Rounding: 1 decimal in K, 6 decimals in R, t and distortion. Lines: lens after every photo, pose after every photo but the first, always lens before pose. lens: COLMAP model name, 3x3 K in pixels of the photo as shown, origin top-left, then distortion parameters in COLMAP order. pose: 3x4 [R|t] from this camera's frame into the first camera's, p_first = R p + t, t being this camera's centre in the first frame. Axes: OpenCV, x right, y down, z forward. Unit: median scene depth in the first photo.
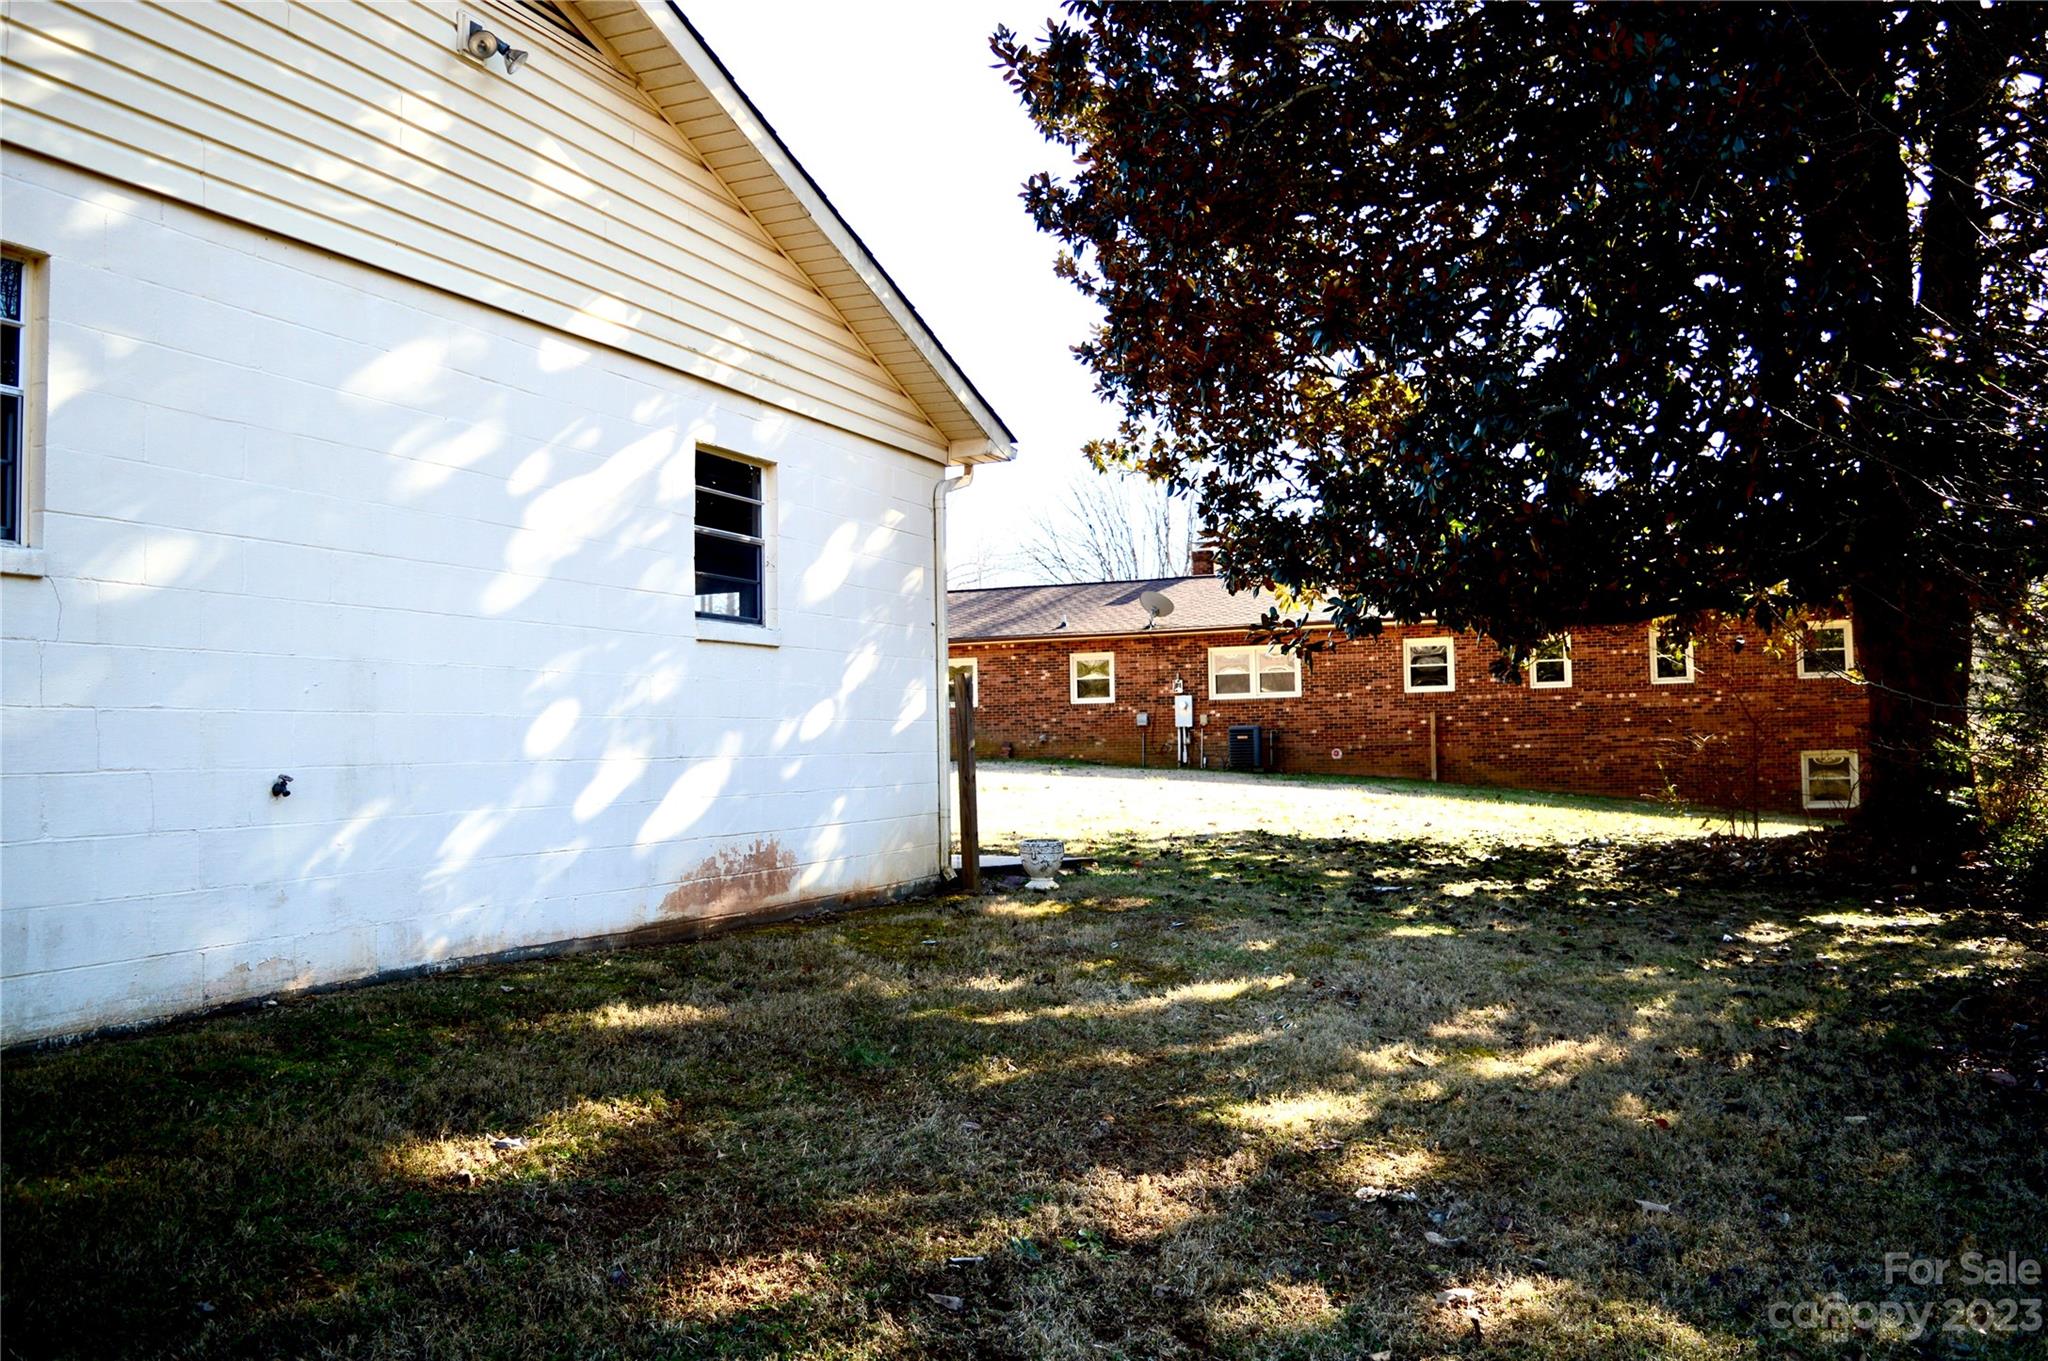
lens RADIAL K [[1584.9, 0, 1024.4], [0, 1584.9, 691.1], [0, 0, 1]] dist [-0.081495, 0.002346]
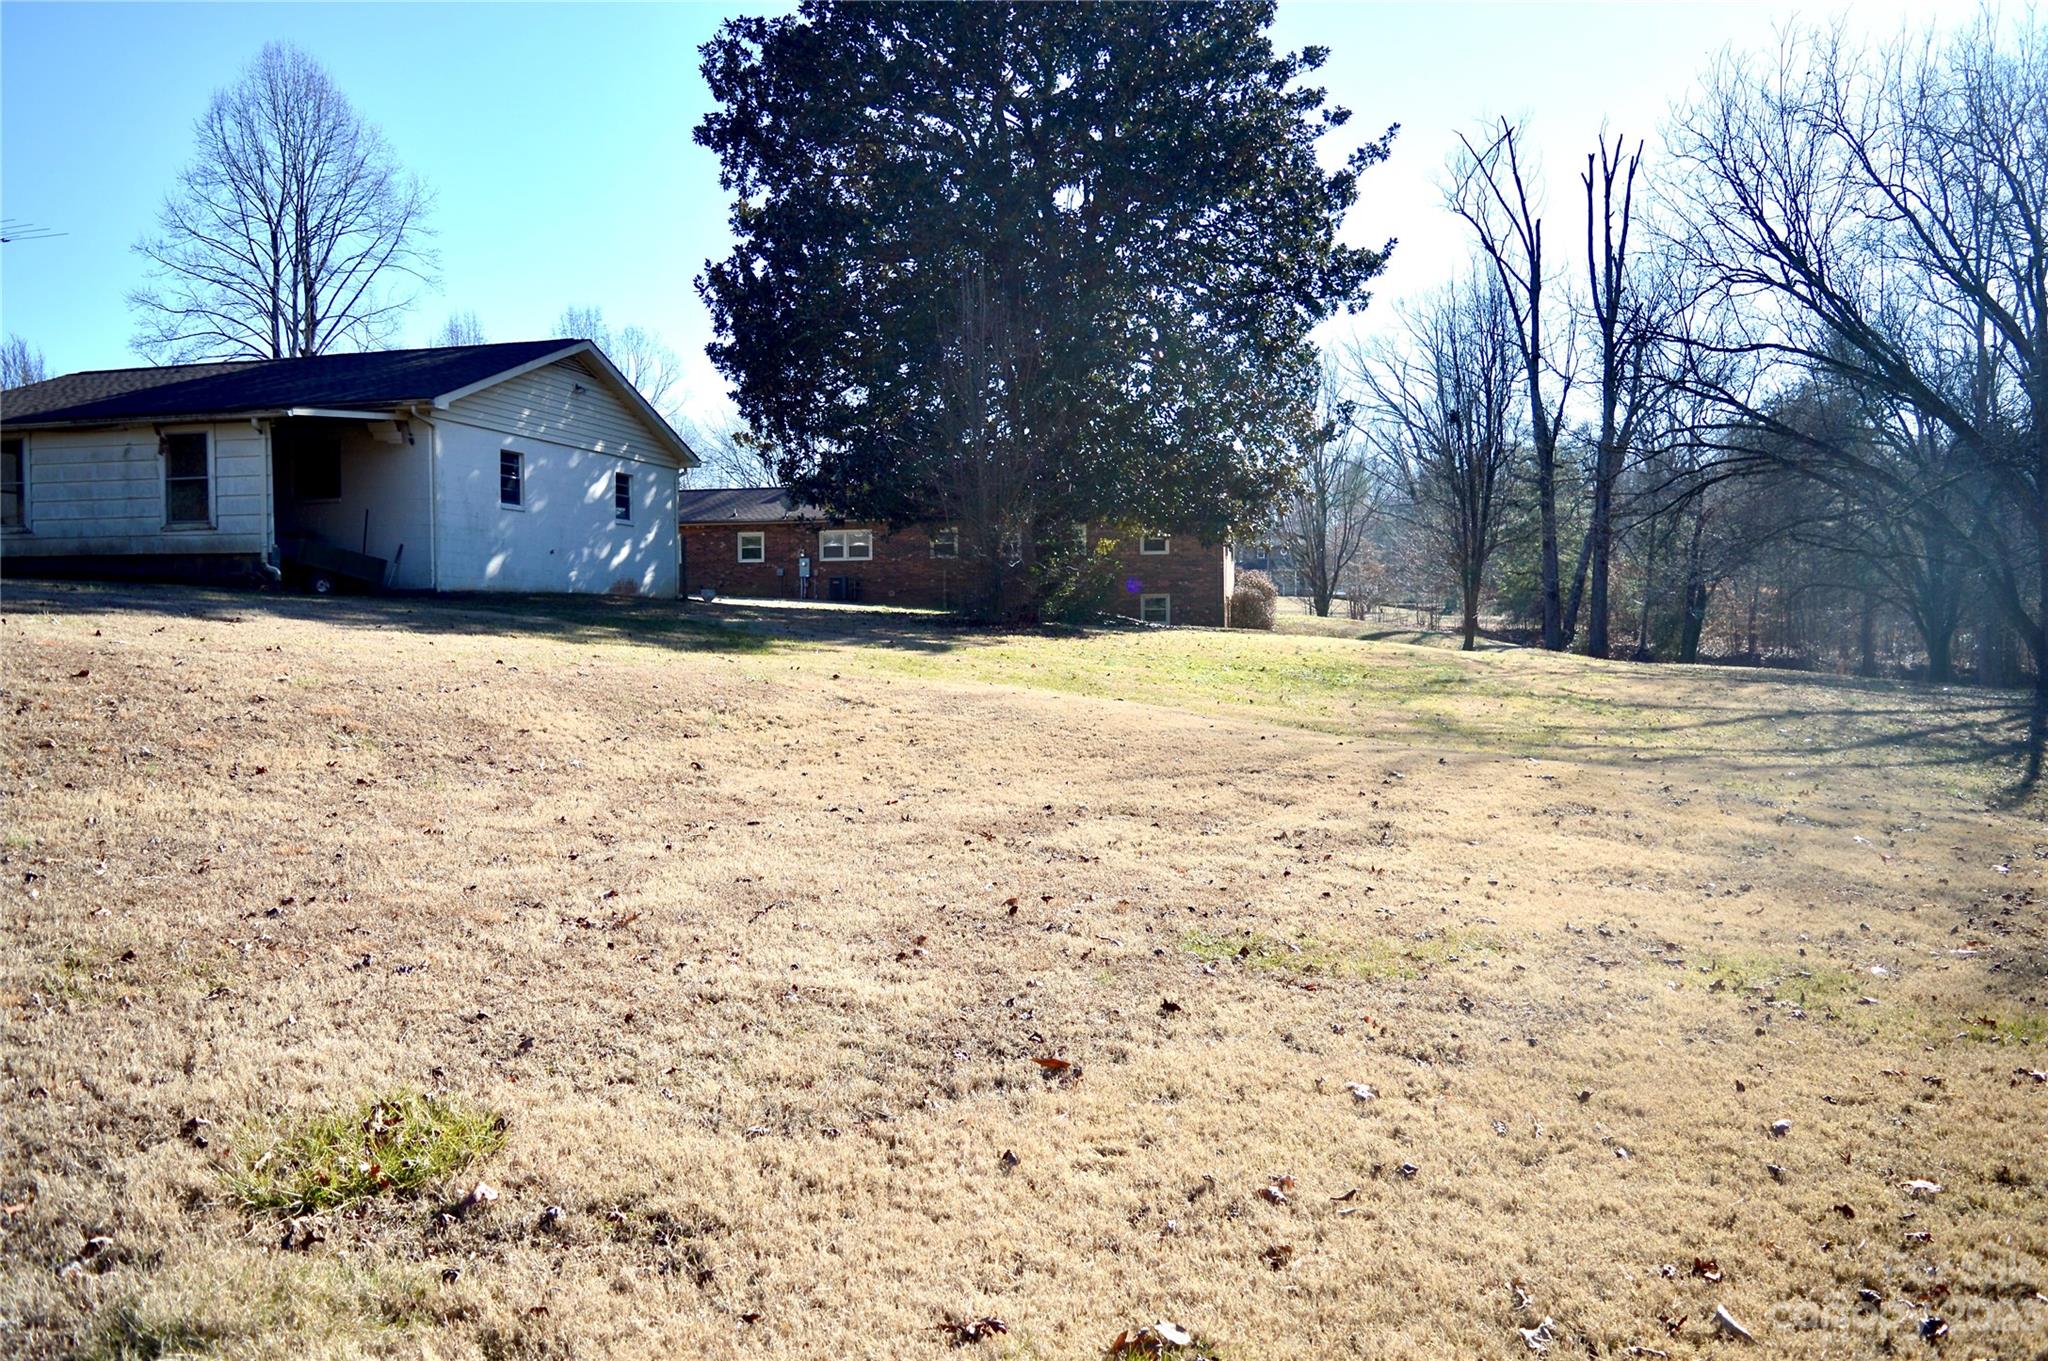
lens RADIAL K [[1584.9, 0, 1024.4], [0, 1584.9, 691.1], [0, 0, 1]] dist [-0.081495, 0.002346]
pose [[0.982286, 0.005002, 0.187323, 0.016554], [-0.018249, 0.997445, 0.069062, 0.026137], [-0.186499, -0.071257, 0.979868, -0.807425]]
